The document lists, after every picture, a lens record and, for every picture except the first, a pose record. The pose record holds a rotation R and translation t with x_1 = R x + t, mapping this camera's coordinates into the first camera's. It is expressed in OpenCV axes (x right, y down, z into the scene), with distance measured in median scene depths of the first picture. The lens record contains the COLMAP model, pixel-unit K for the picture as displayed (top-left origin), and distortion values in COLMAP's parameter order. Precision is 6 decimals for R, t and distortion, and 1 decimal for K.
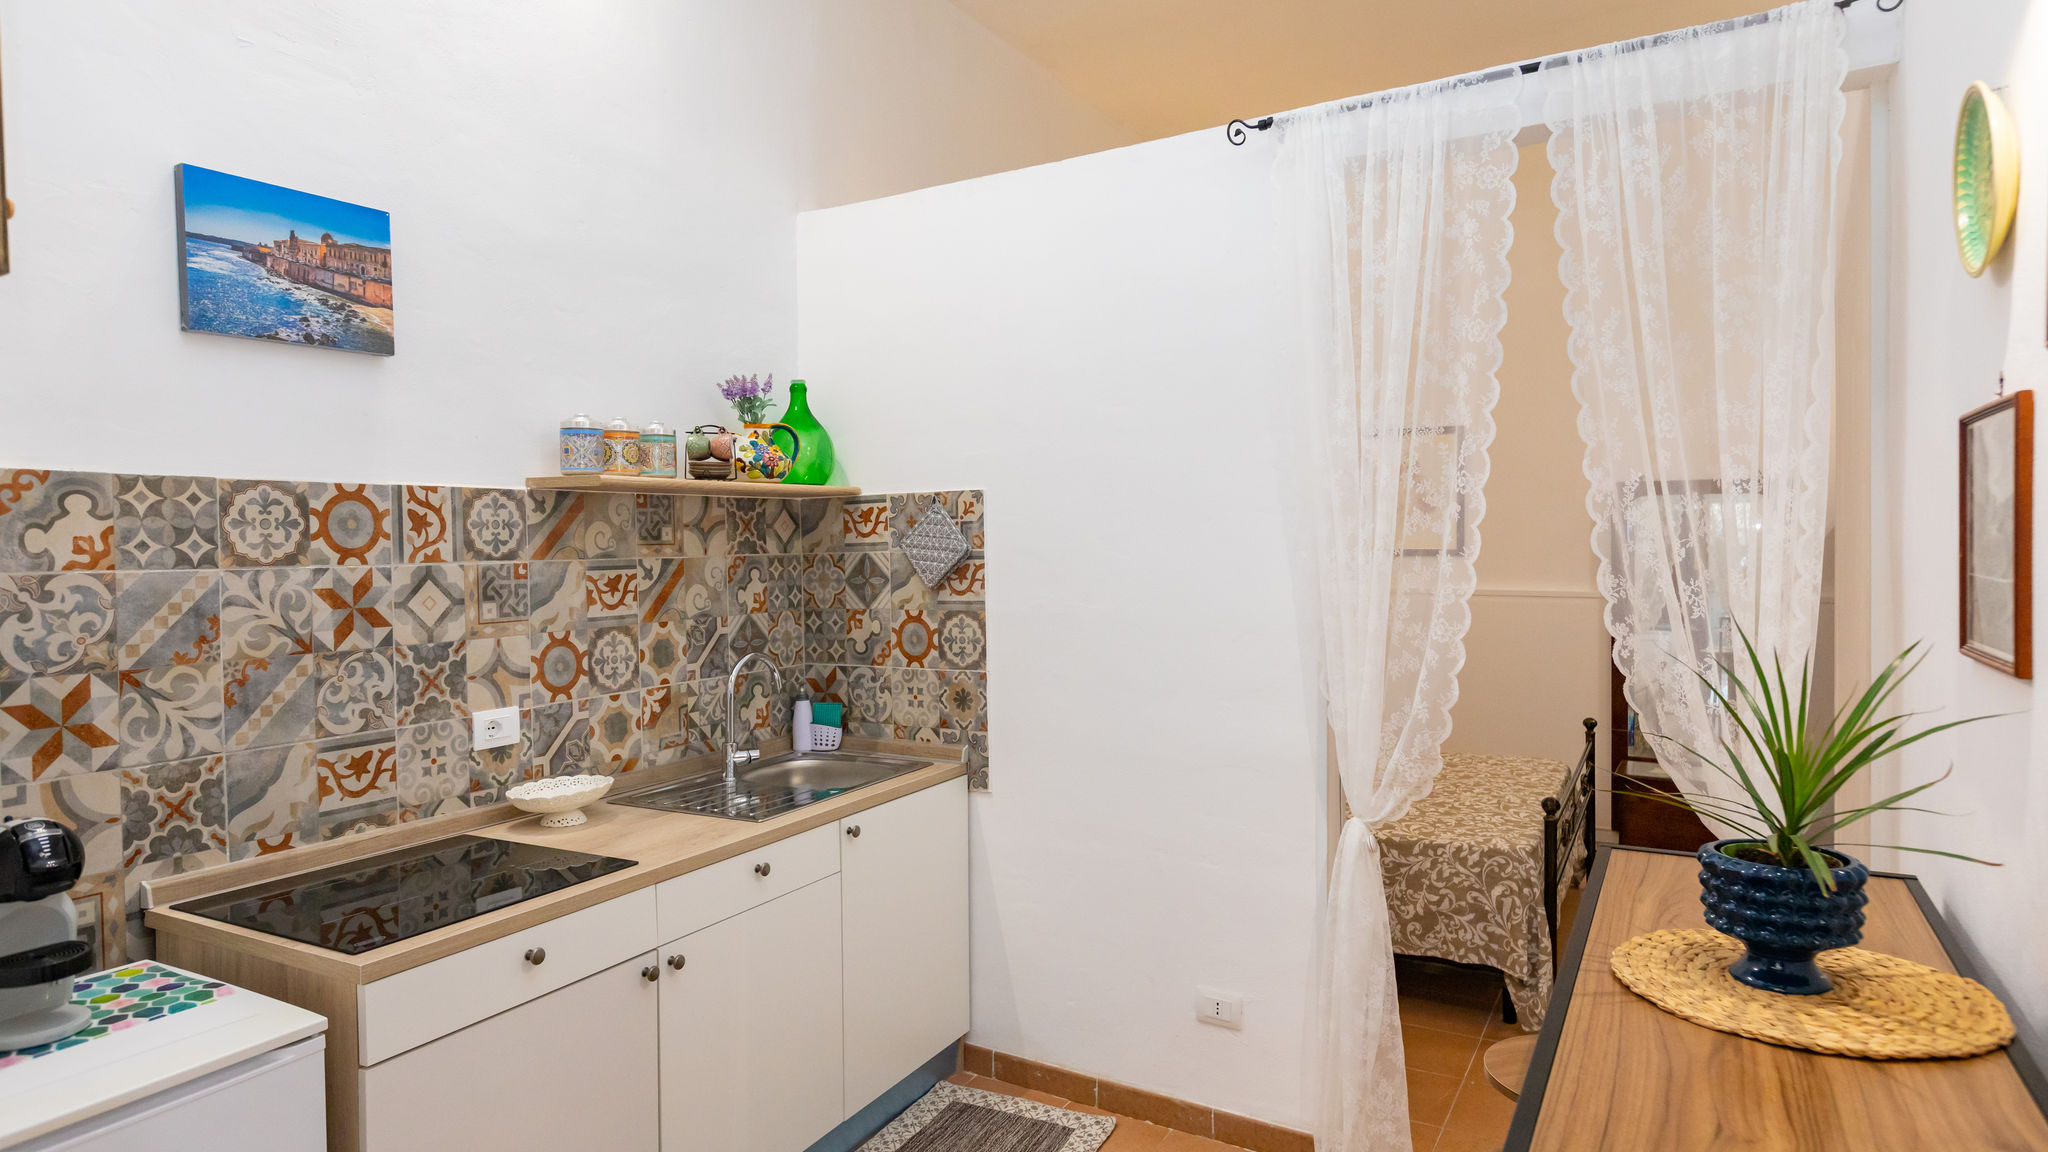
lens RADIAL K [[1175.6, 0, 1035.1], [0, 1175.6, 566.3], [0, 0, 1]] dist [-0.007529, -0.004269]
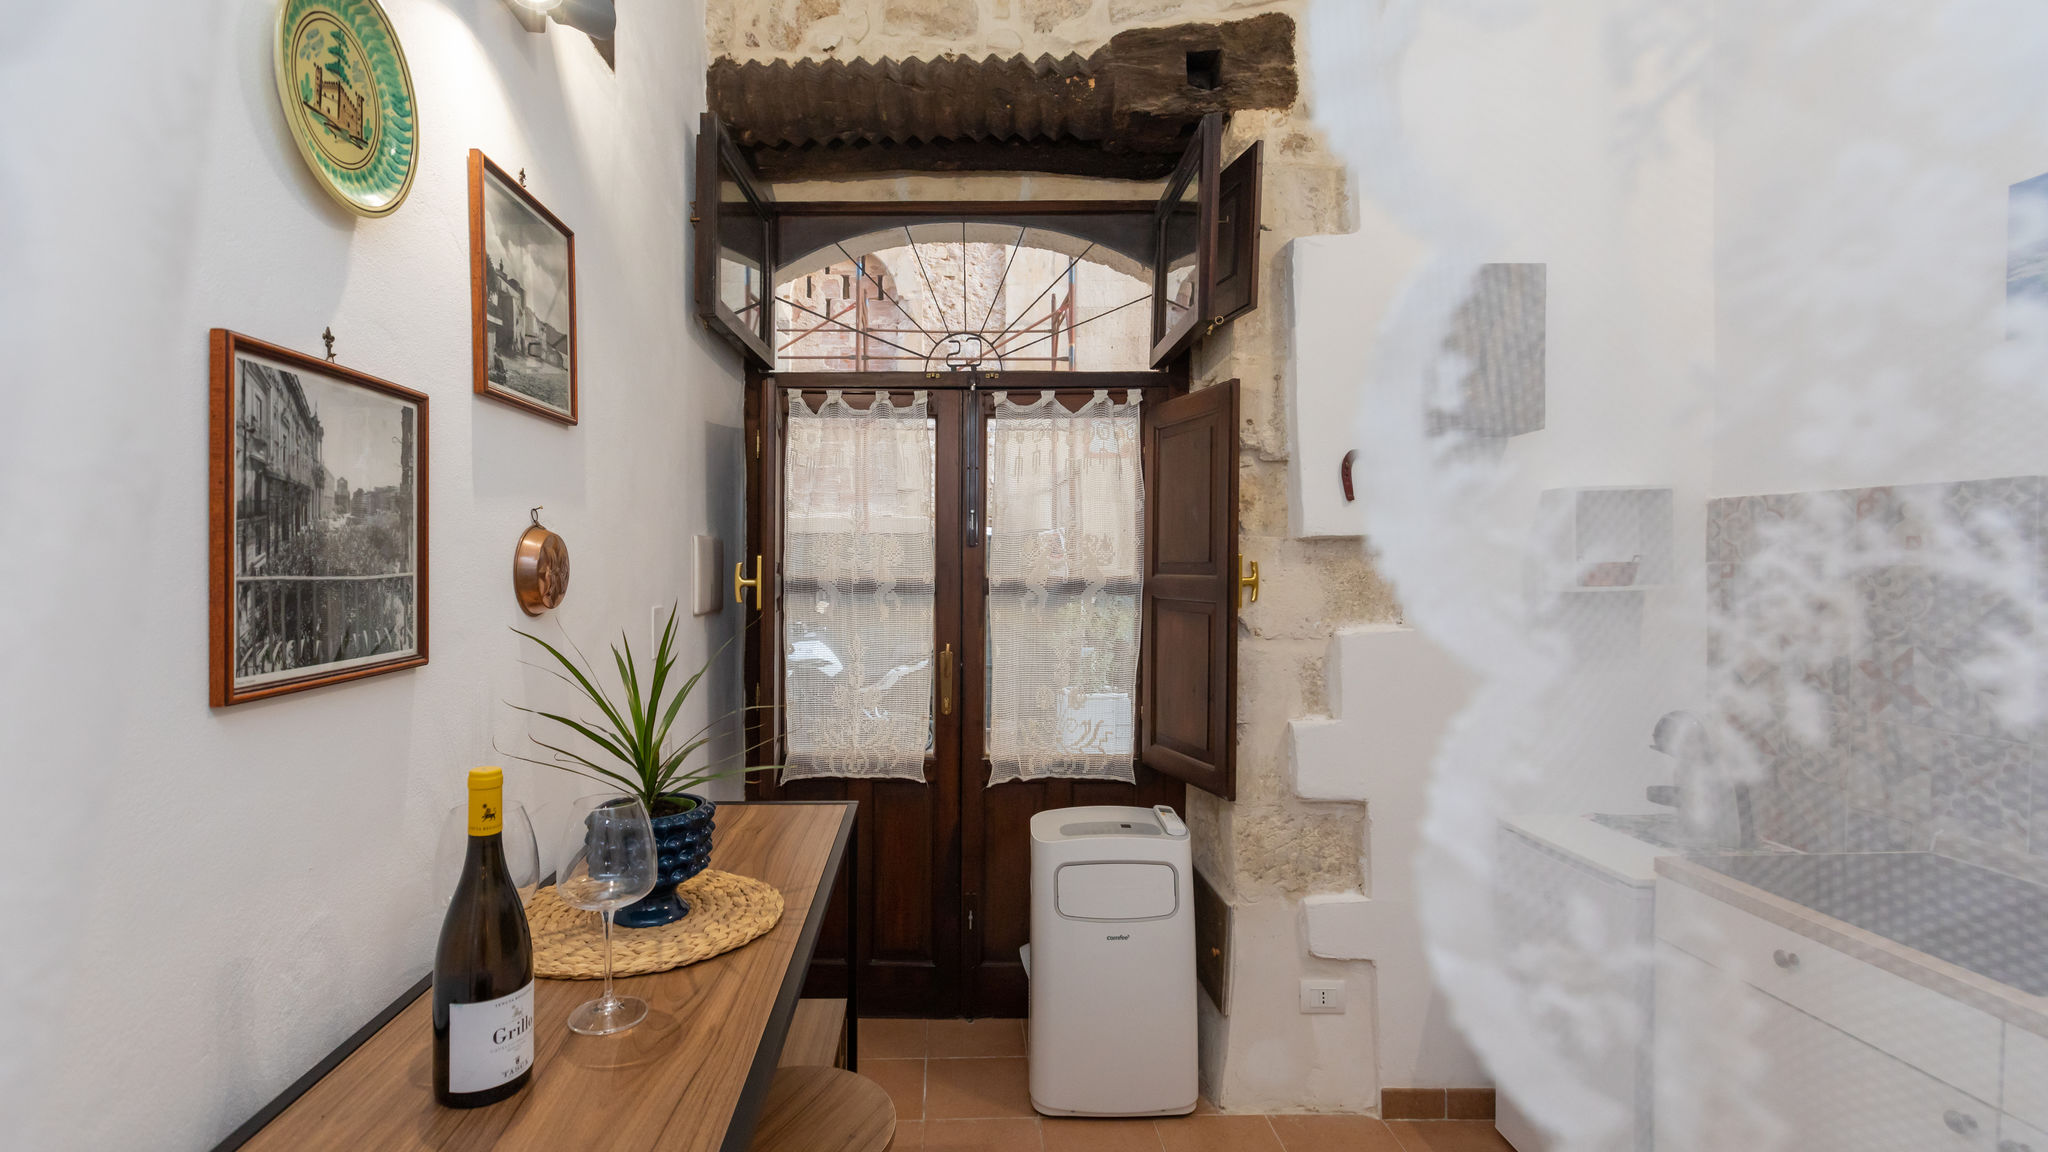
lens RADIAL K [[935.6, 0, 965.4], [0, 935.6, 573.4], [0, 0, 1]] dist [0.000178, -0.001018]
pose [[-0.864952, 0.010141, -0.501753, 0.486723], [-0.008950, 0.999325, 0.035625, -0.010627], [0.501776, 0.035304, -0.864277, 1.157213]]
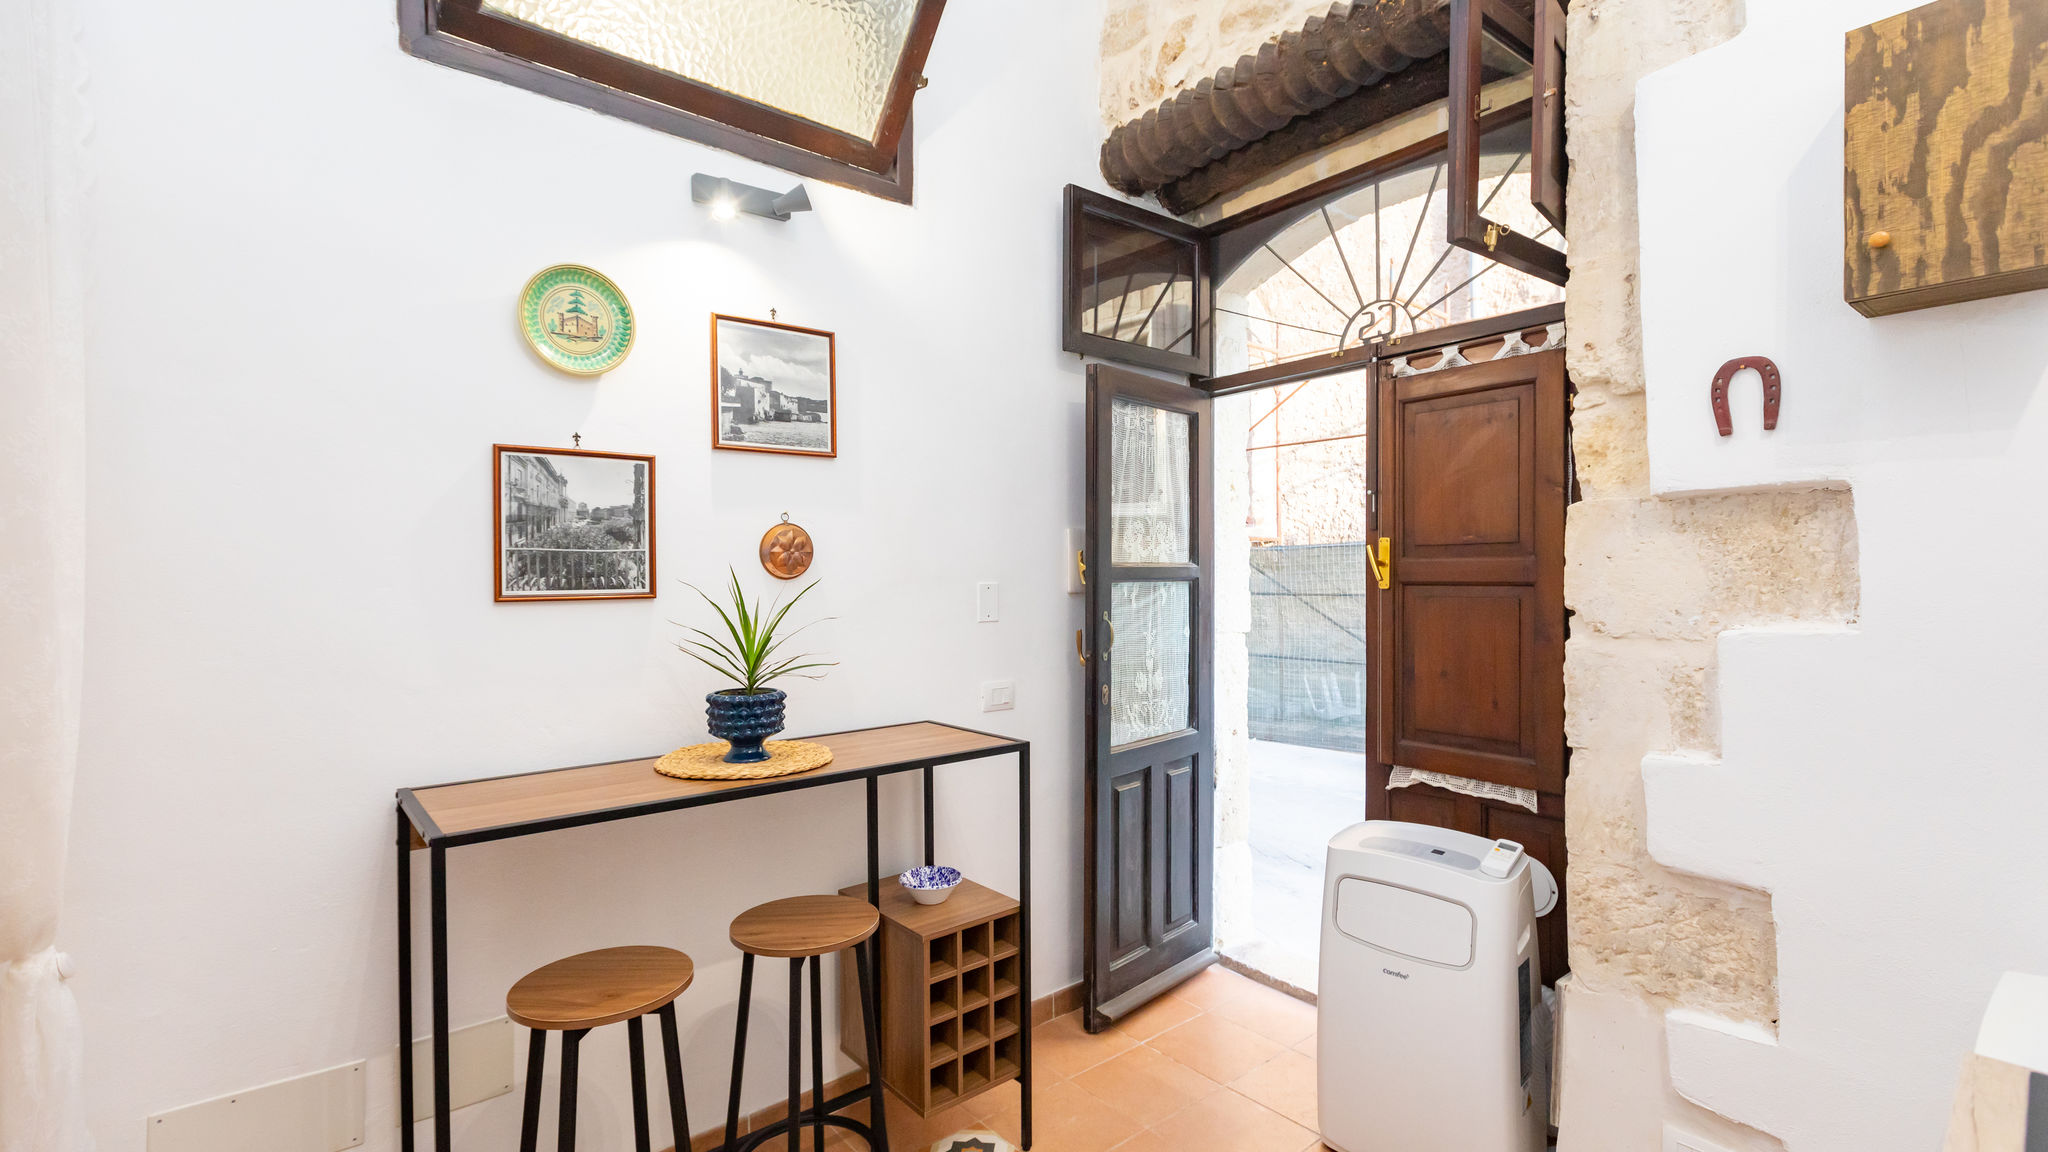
lens RADIAL K [[935.6, 0, 1013.9], [0, 935.6, 571.7], [0, 0, 1]] dist [0.000178, -0.001018]
pose [[-0.931704, 0.013124, 0.362983, -0.190503], [0.019449, 0.999716, 0.013776, 0.025215], [-0.362699, 0.019895, -0.931694, 1.327319]]
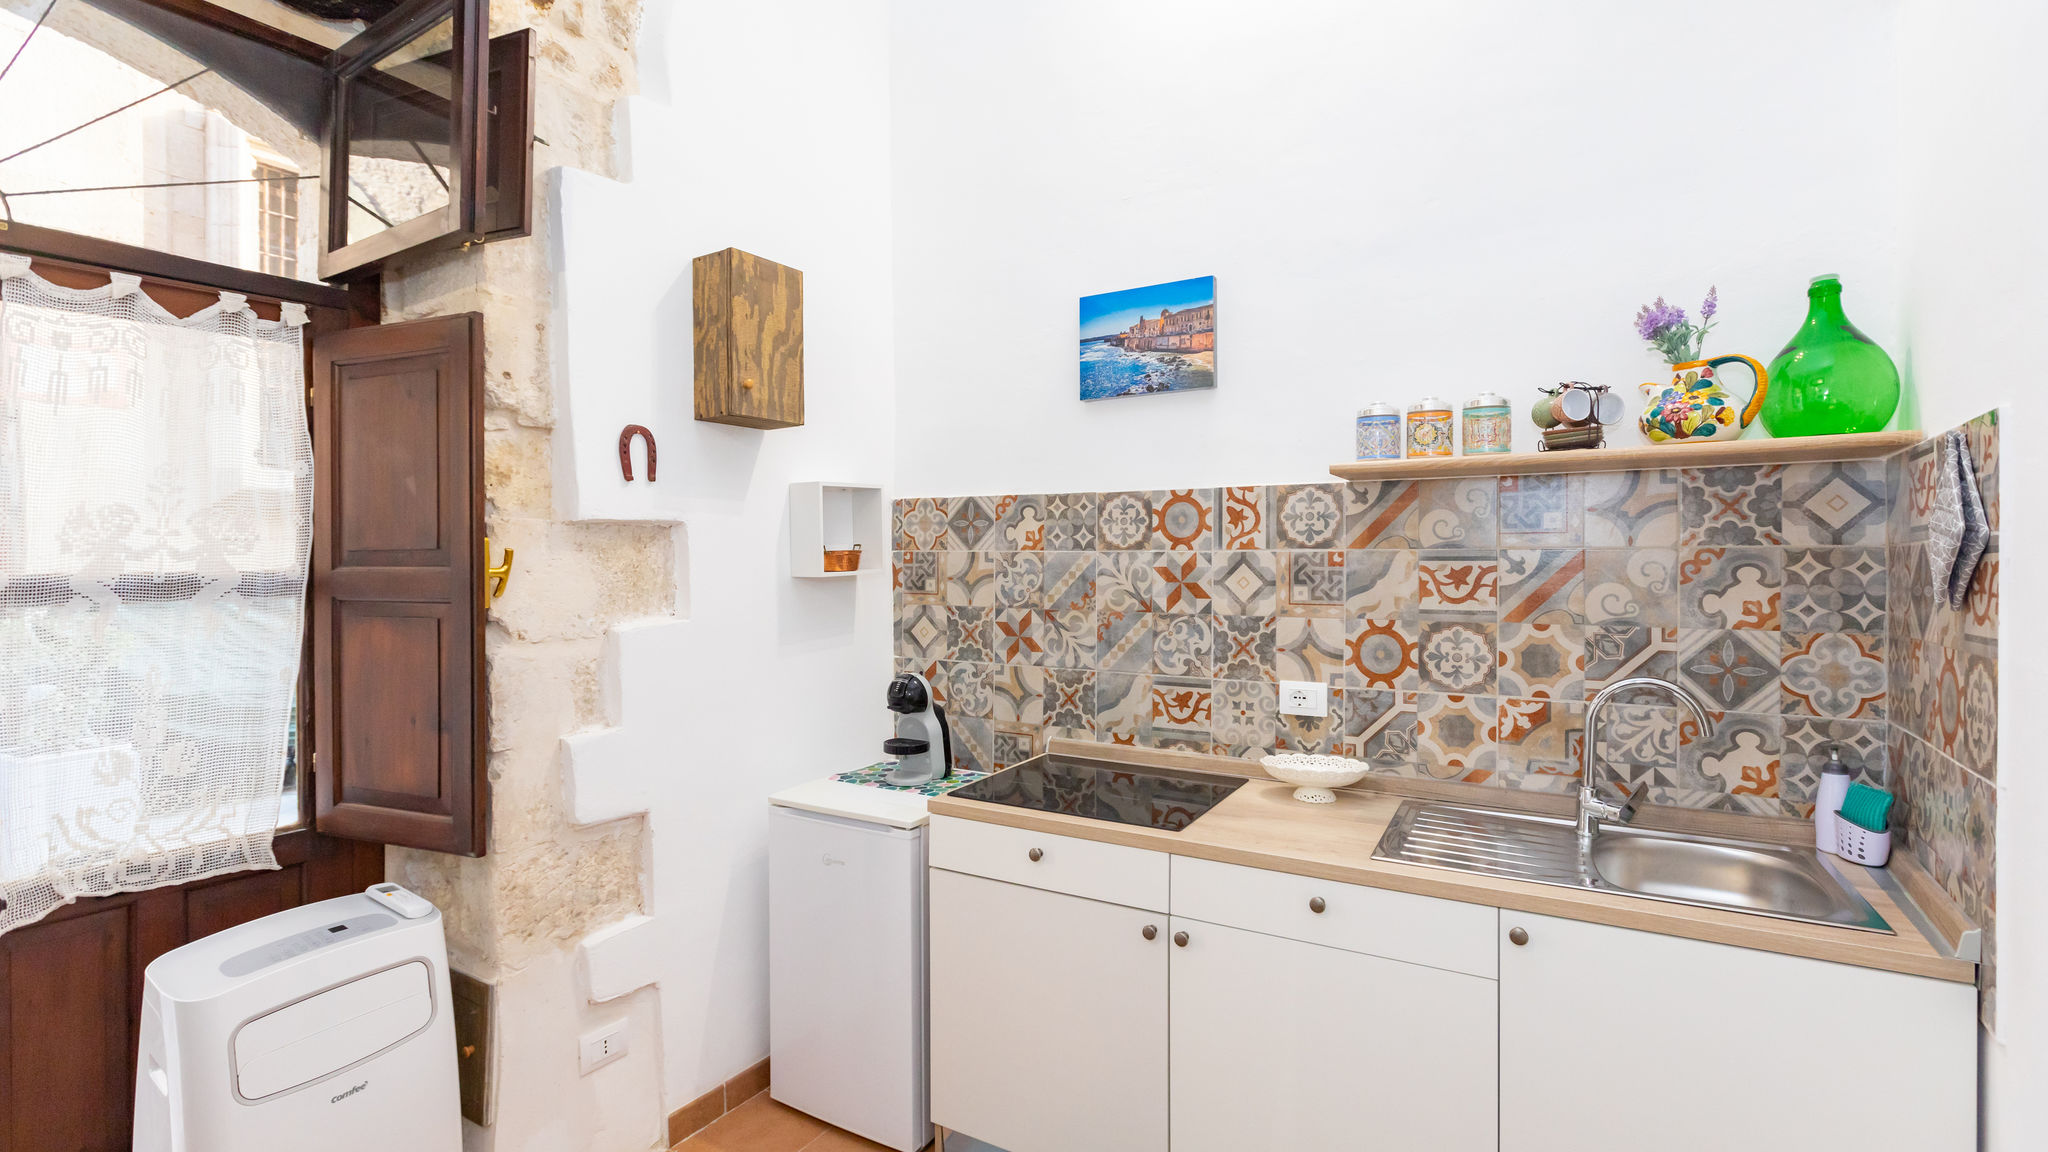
lens RADIAL K [[935.6, 0, 1018.9], [0, 935.6, 564.9], [0, 0, 1]] dist [0.000178, -0.001018]
pose [[-0.042513, 0.015727, -0.998972, 0.511951], [-0.021510, 0.999630, 0.016653, 0.002051], [0.998864, 0.022196, -0.042159, 0.889199]]
